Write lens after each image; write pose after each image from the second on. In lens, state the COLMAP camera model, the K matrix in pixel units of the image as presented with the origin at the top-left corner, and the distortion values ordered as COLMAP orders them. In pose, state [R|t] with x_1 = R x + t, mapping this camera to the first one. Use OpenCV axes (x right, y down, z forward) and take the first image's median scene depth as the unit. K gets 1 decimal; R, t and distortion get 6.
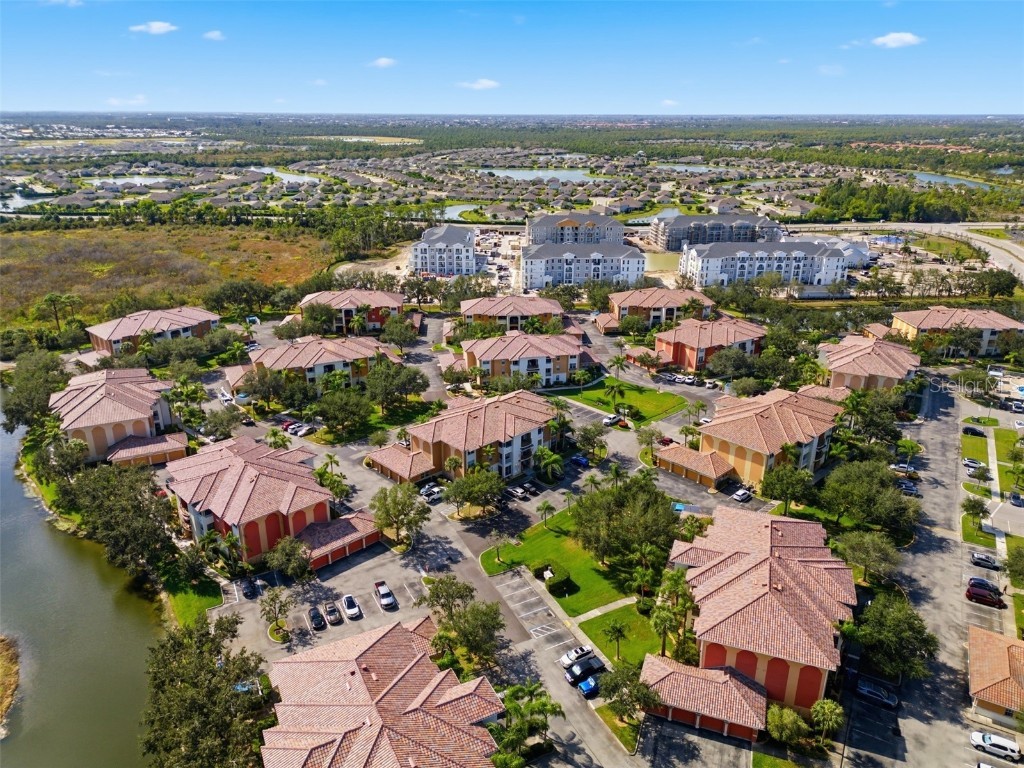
lens RADIAL K [[713.9, 0, 512.0], [0, 713.9, 384.0], [0, 0, 1]] dist [0.081005, -0.083856]
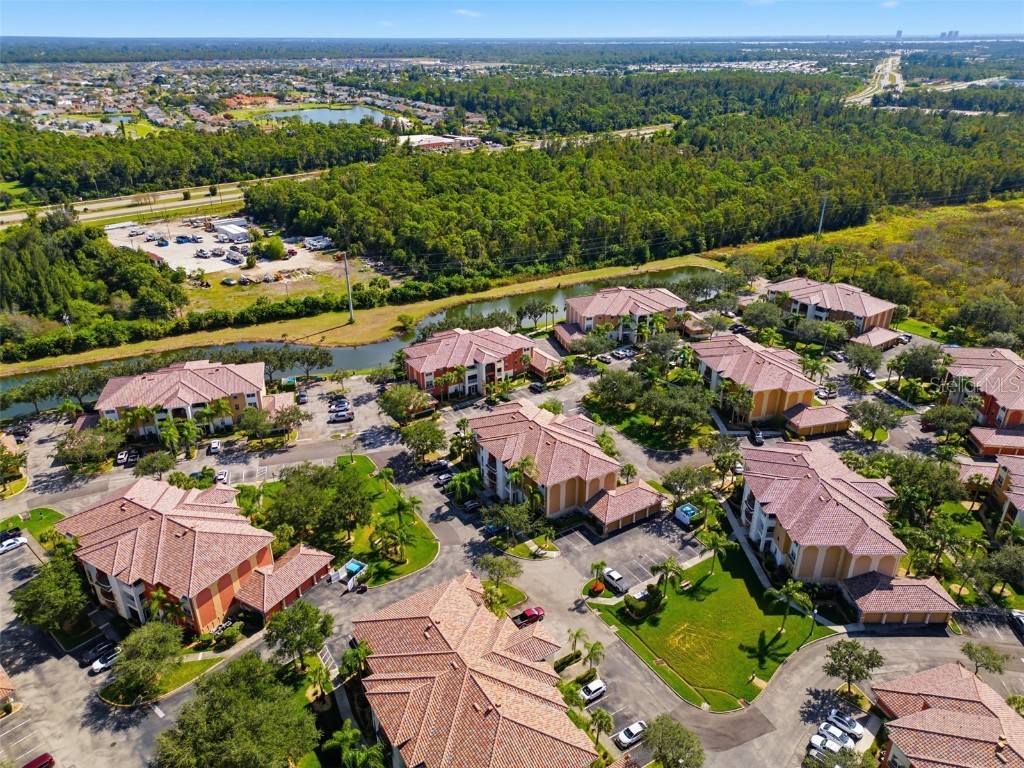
lens RADIAL K [[713.9, 0, 512.0], [0, 713.9, 384.0], [0, 0, 1]] dist [0.081005, -0.083856]
pose [[-0.200312, 0.421468, -0.884443, 0.581386], [-0.346480, 0.813929, 0.466338, -0.327337], [0.916421, 0.399855, -0.017010, 0.720248]]
